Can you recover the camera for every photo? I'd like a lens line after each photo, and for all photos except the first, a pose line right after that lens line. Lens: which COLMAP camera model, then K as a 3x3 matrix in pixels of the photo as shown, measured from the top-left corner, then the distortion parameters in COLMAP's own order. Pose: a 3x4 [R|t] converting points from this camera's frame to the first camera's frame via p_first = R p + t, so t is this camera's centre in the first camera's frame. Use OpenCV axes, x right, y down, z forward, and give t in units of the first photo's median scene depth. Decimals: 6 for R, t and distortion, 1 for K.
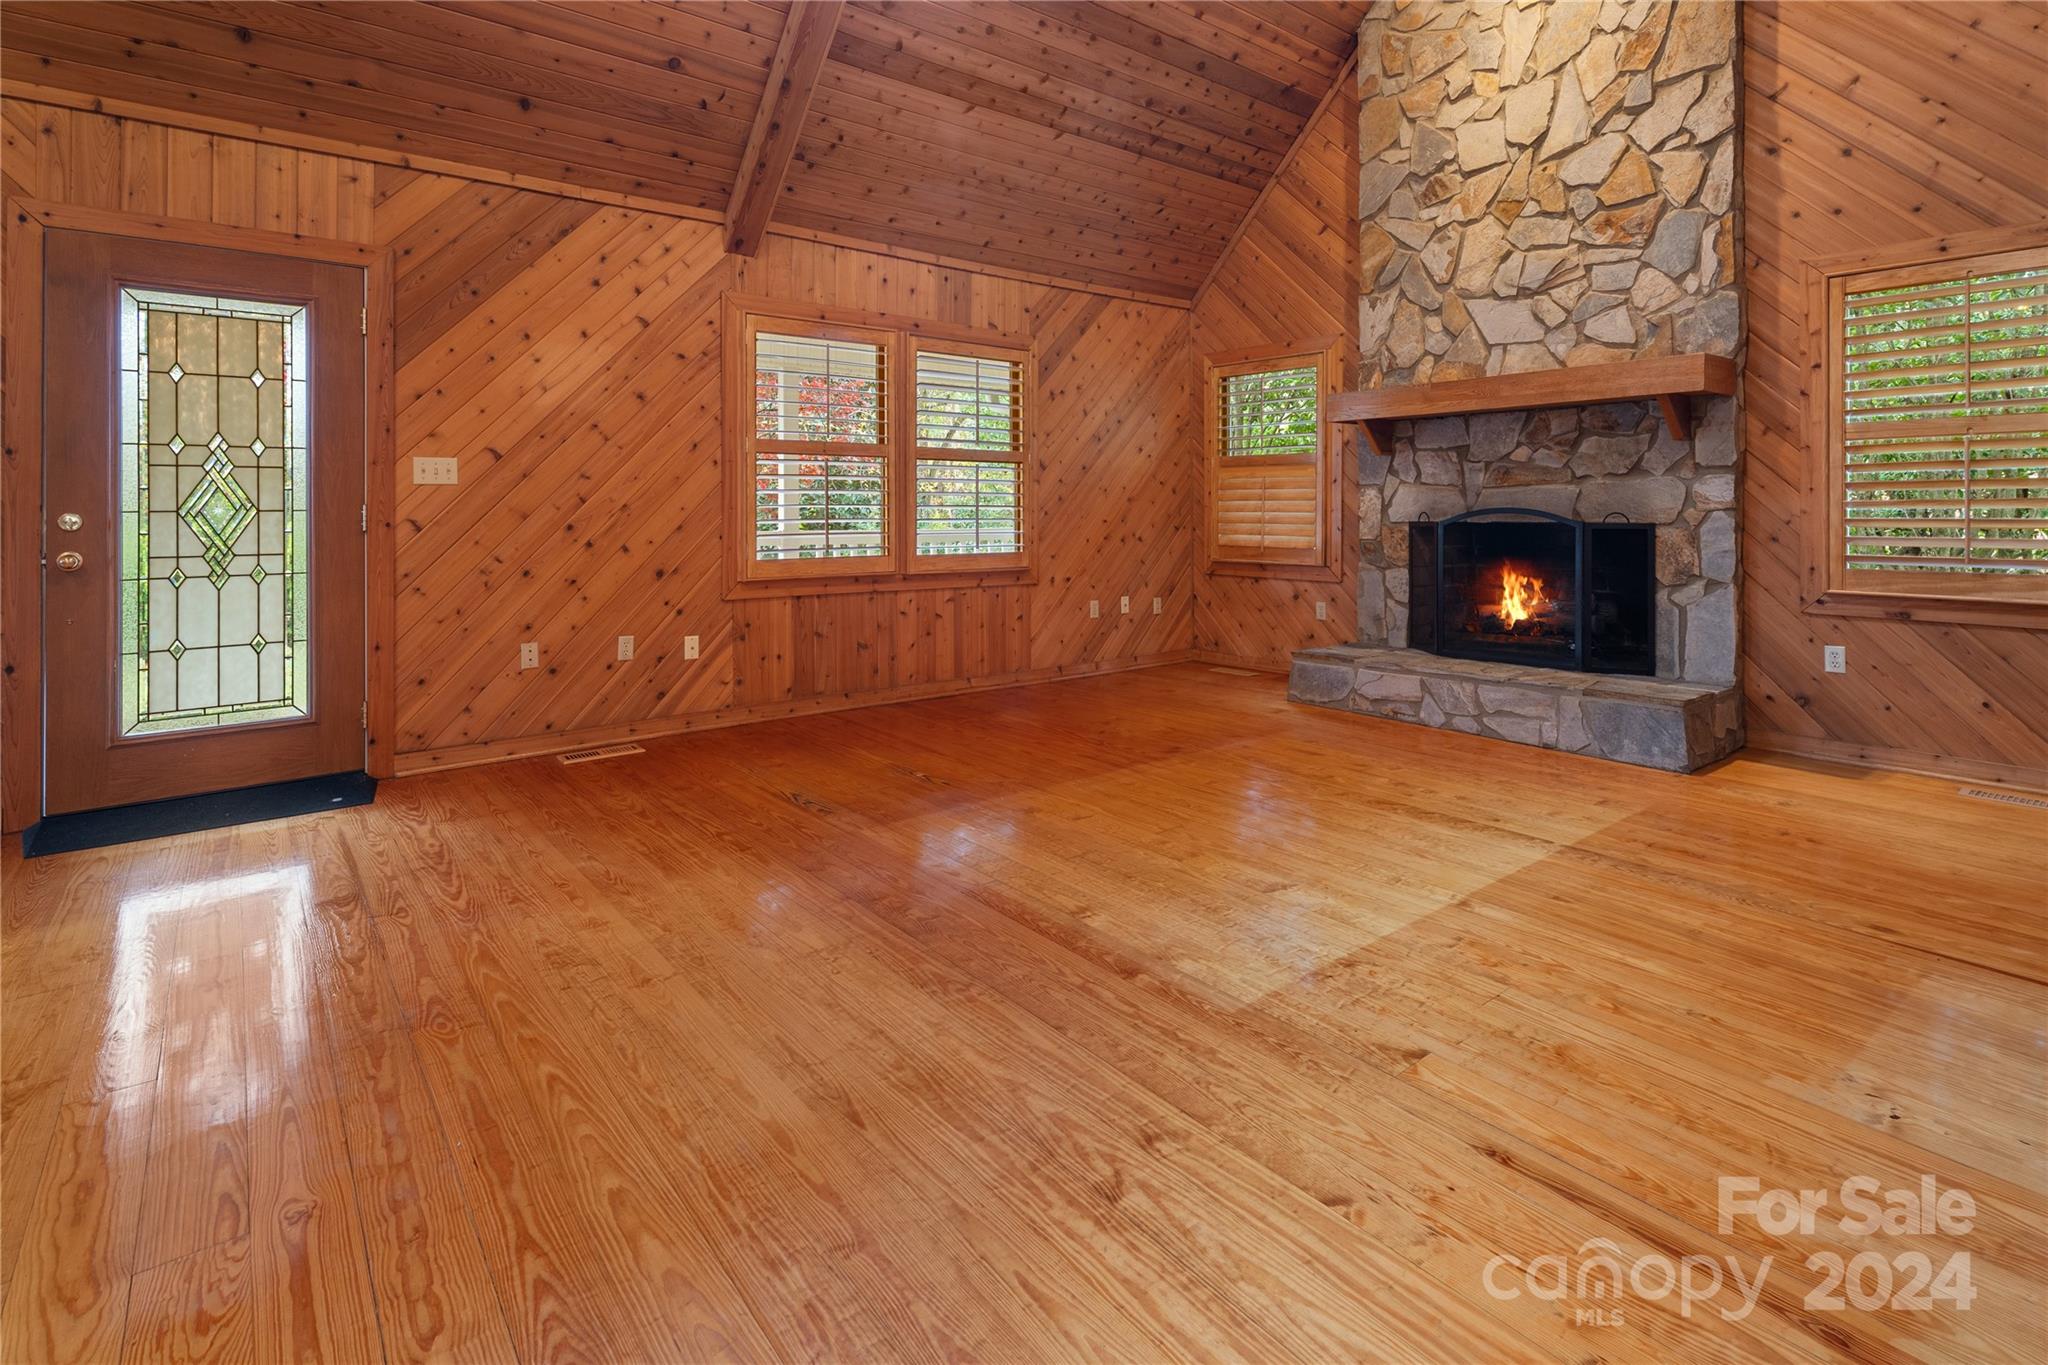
lens RADIAL K [[969.2, 0, 989.0], [0, 969.2, 512.0], [0, 0, 1]] dist [-0.001956, -0.000743]
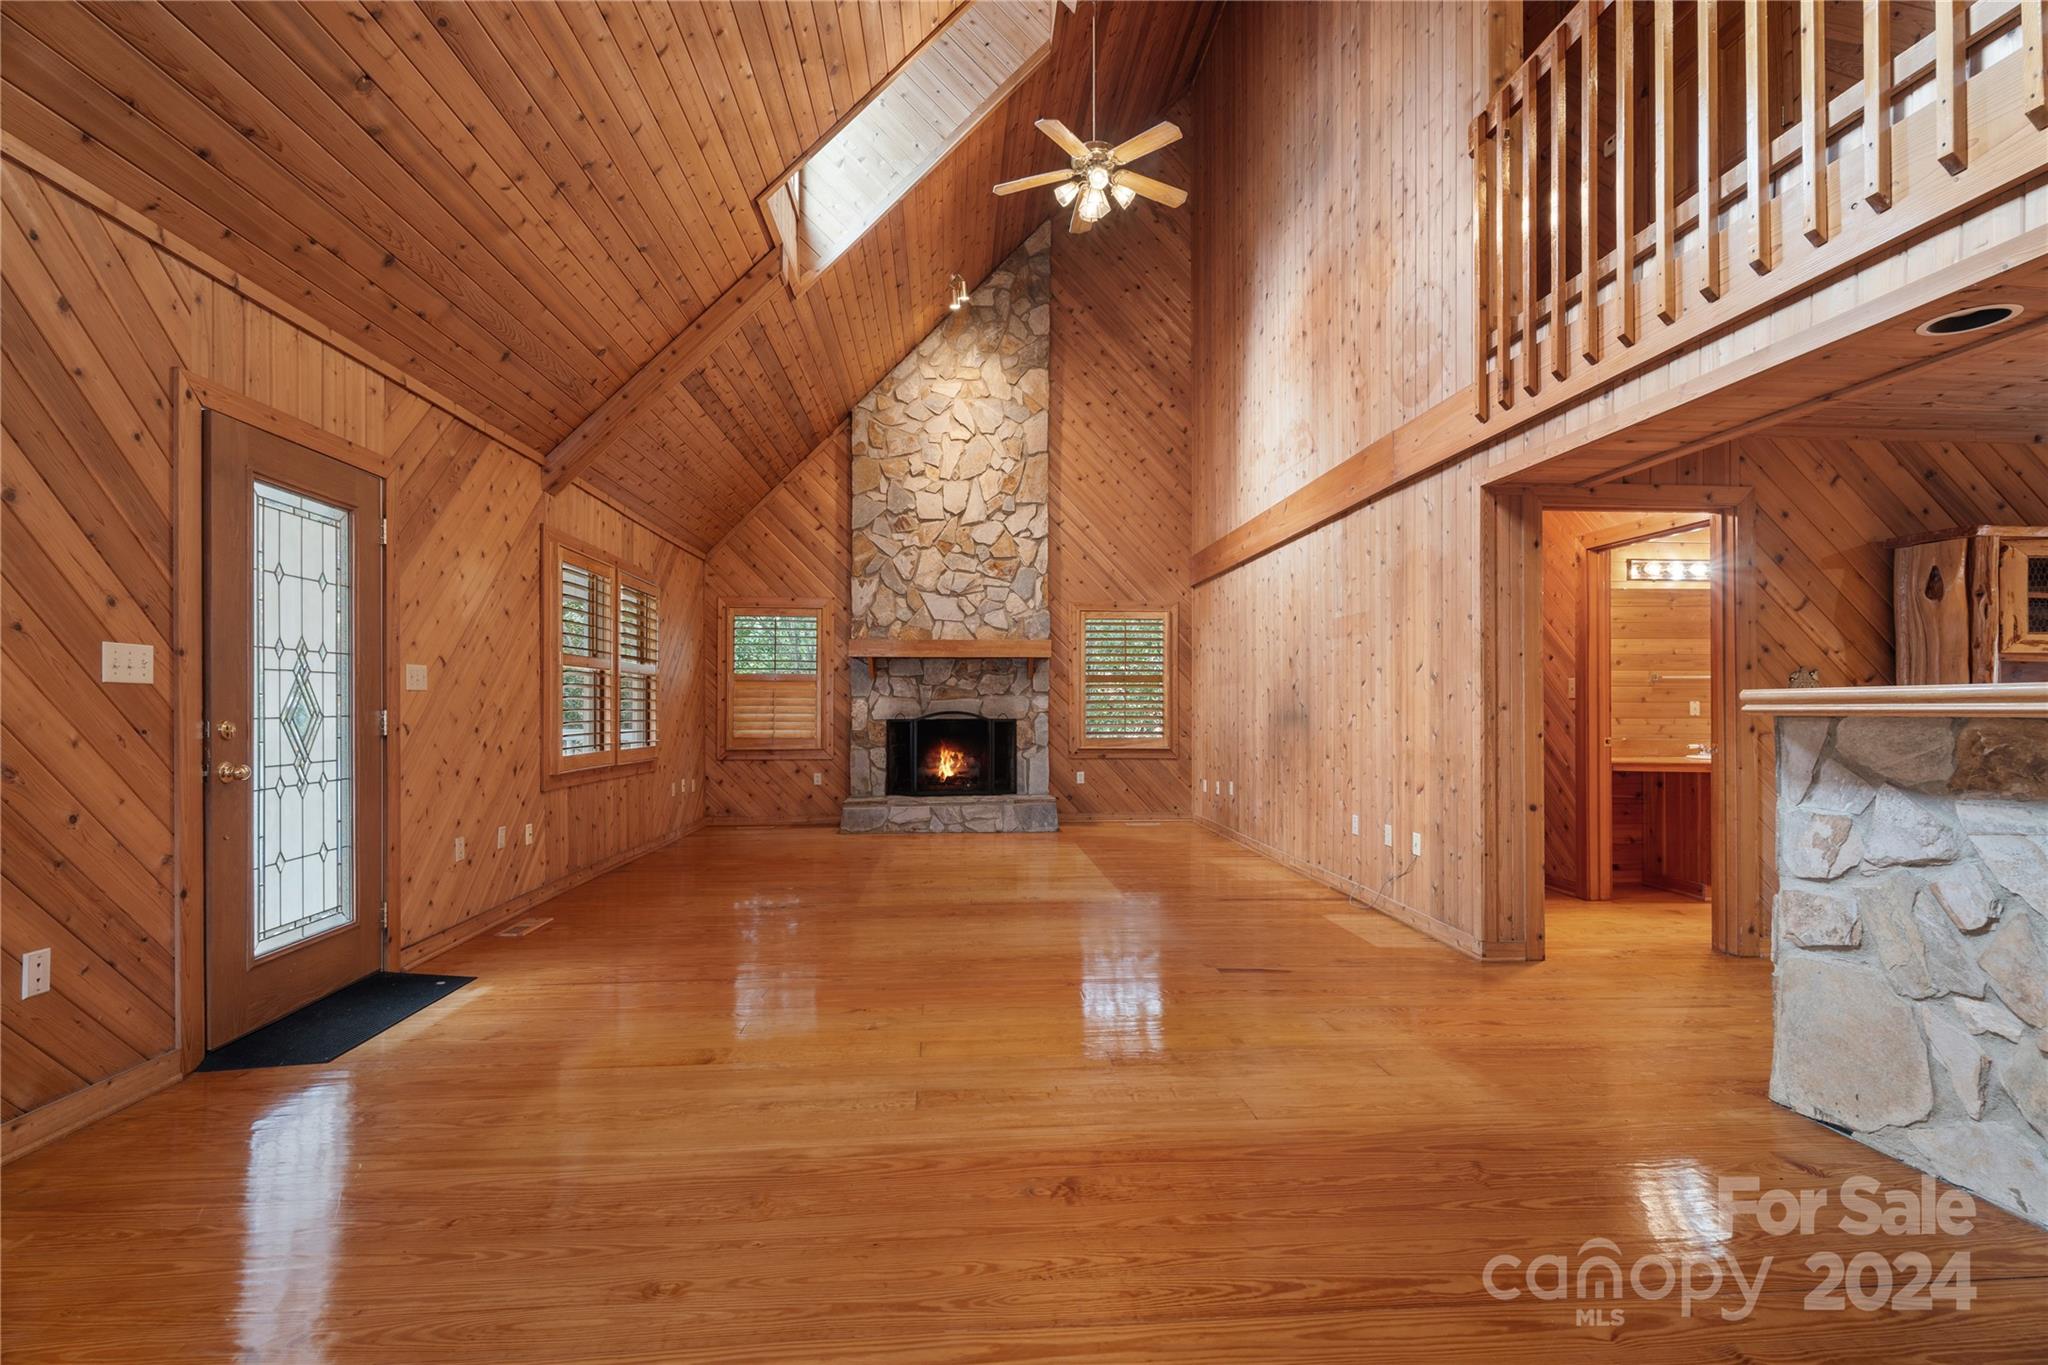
lens RADIAL K [[925.0, 0, 1024.3], [0, 925.0, 700.0], [0, 0, 1]] dist [-0.000107, -0.000727]
pose [[0.555455, 0.009147, 0.831496, -0.827286], [0.001874, 0.999923, -0.012252, -0.003553], [-0.831544, 0.008363, 0.555396, -0.083607]]
